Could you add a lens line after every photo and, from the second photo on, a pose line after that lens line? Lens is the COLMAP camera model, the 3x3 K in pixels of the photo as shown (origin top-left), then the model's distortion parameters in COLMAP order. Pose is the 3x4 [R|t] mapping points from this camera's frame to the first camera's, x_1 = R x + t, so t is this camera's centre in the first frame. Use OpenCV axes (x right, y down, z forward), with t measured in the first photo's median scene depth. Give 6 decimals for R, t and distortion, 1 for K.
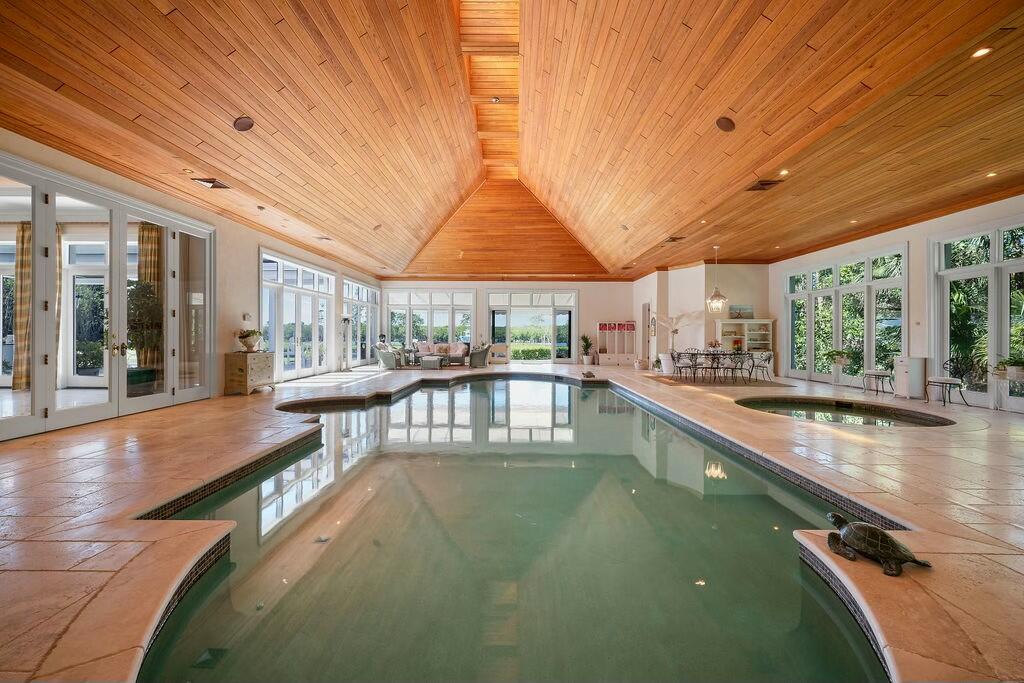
lens RADIAL K [[406.5, 0, 509.2], [0, 406.5, 332.9], [0, 0, 1]] dist [0.001287, 0.000014]
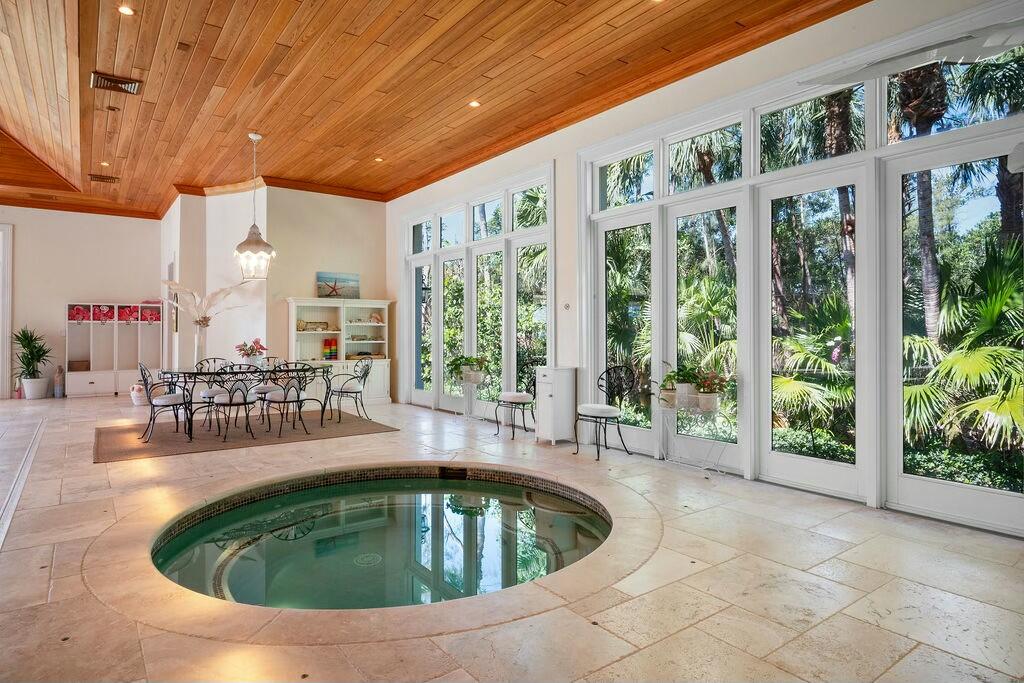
lens RADIAL K [[581.2, 0, 510.6], [0, 581.2, 325.5], [0, 0, 1]] dist [-0.002005, -0.001600]
pose [[0.795332, -0.001811, 0.606171, 0.291308], [0.002590, 0.999997, -0.000411, 0.001874], [-0.606168, 0.001897, 0.795334, 0.261691]]
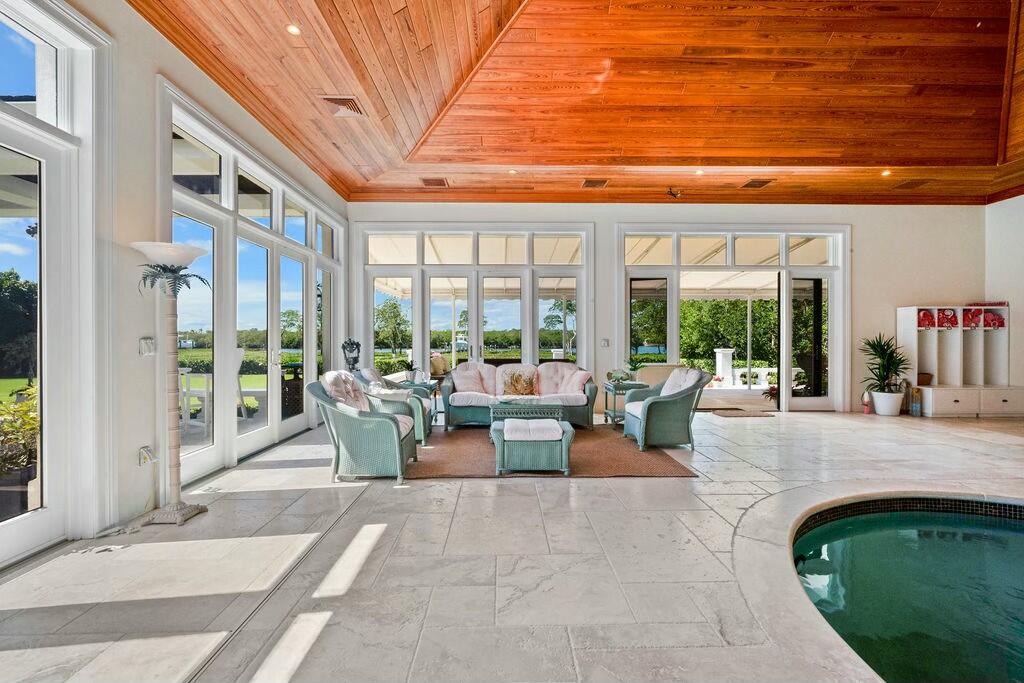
lens RADIAL K [[440.2, 0, 513.0], [0, 440.2, 338.9], [0, 0, 1]] dist [-0.000237, -0.000002]
pose [[0.999279, -0.006836, 0.037356, -0.235900], [0.006796, 0.999976, 0.001205, 0.002981], [-0.037363, -0.000951, 0.999301, 0.780865]]
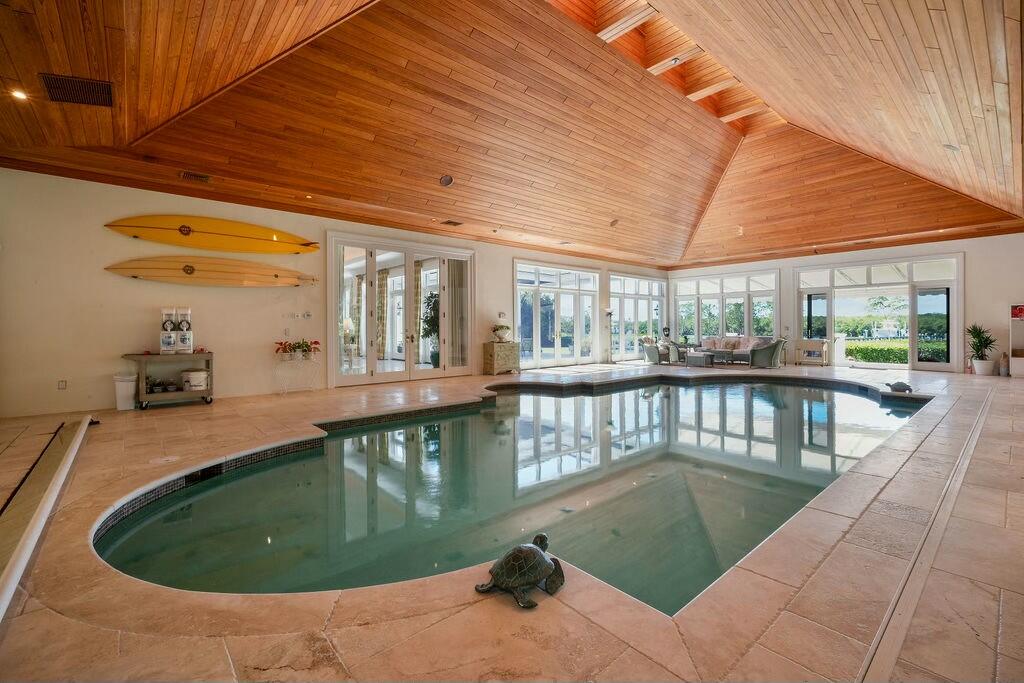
lens RADIAL K [[439.6, 0, 515.0], [0, 439.6, 326.6], [0, 0, 1]] dist [-0.000248, 0.000066]
pose [[0.665608, -0.010228, -0.746231, 0.285971], [0.010620, 0.999935, -0.004233, 0.002427], [0.746226, -0.005107, 0.665674, 0.068030]]
